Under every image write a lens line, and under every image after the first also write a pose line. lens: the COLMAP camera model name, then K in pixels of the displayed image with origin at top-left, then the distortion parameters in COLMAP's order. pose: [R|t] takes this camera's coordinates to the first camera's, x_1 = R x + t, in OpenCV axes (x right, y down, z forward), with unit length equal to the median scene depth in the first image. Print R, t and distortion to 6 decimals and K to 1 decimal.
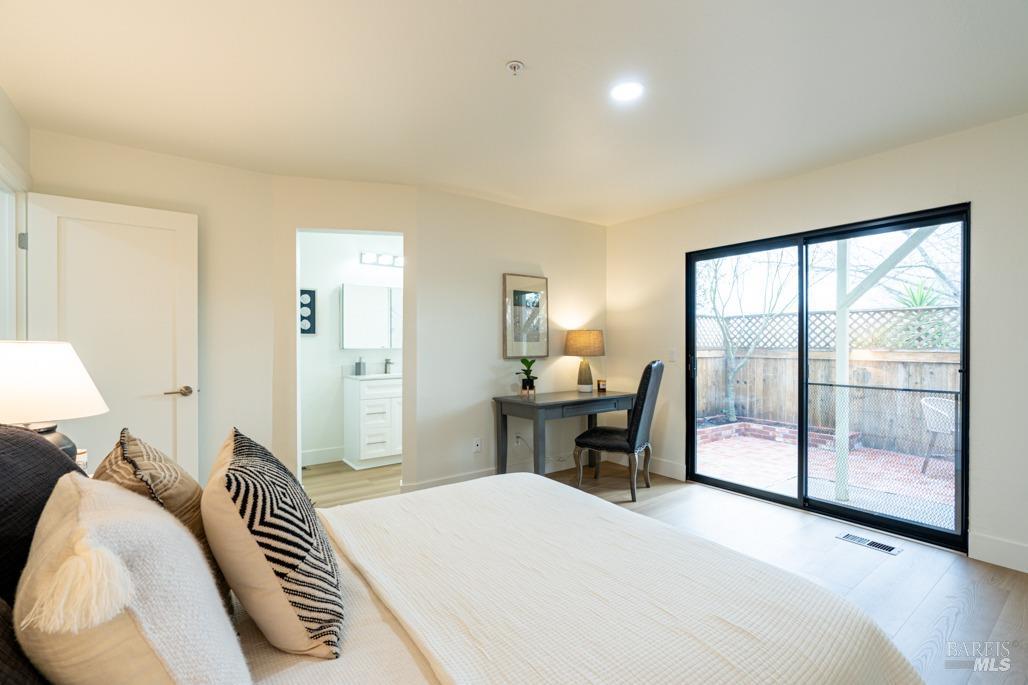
lens RADIAL K [[461.4, 0, 518.6], [0, 461.4, 343.2], [0, 0, 1]] dist [-0.019156, 0.000324]
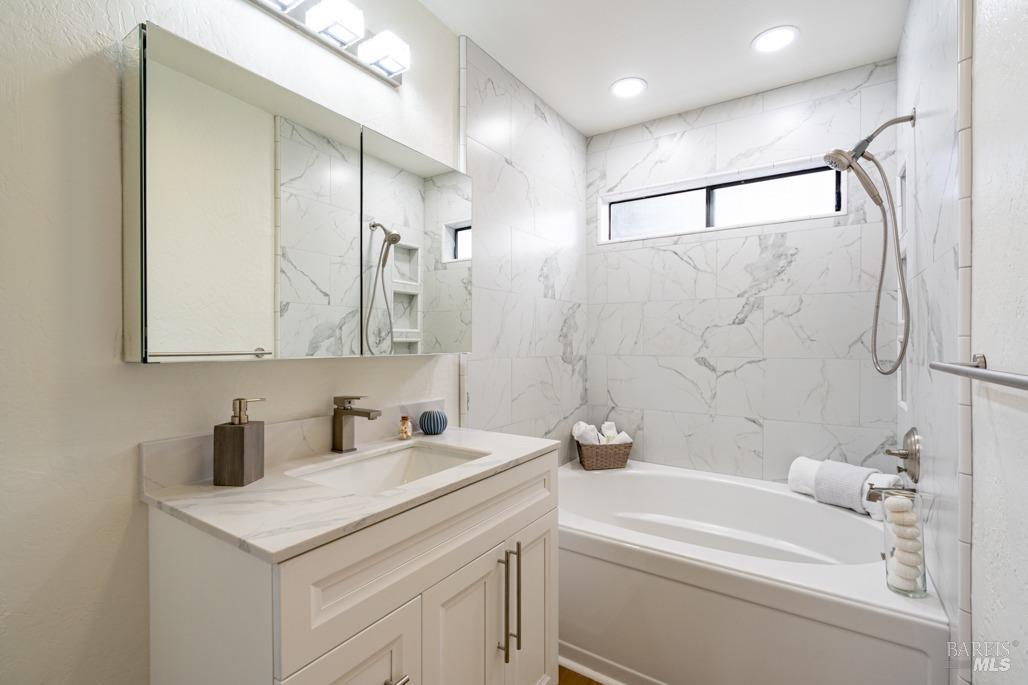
lens RADIAL K [[461.4, 0, 513.5], [0, 461.4, 345.2], [0, 0, 1]] dist [-0.019156, 0.000324]
pose [[0.939556, -0.002386, 0.342387, -0.272646], [0.003453, 0.999991, -0.002507, 0.005785], [-0.342378, 0.003538, 0.939556, 0.694361]]
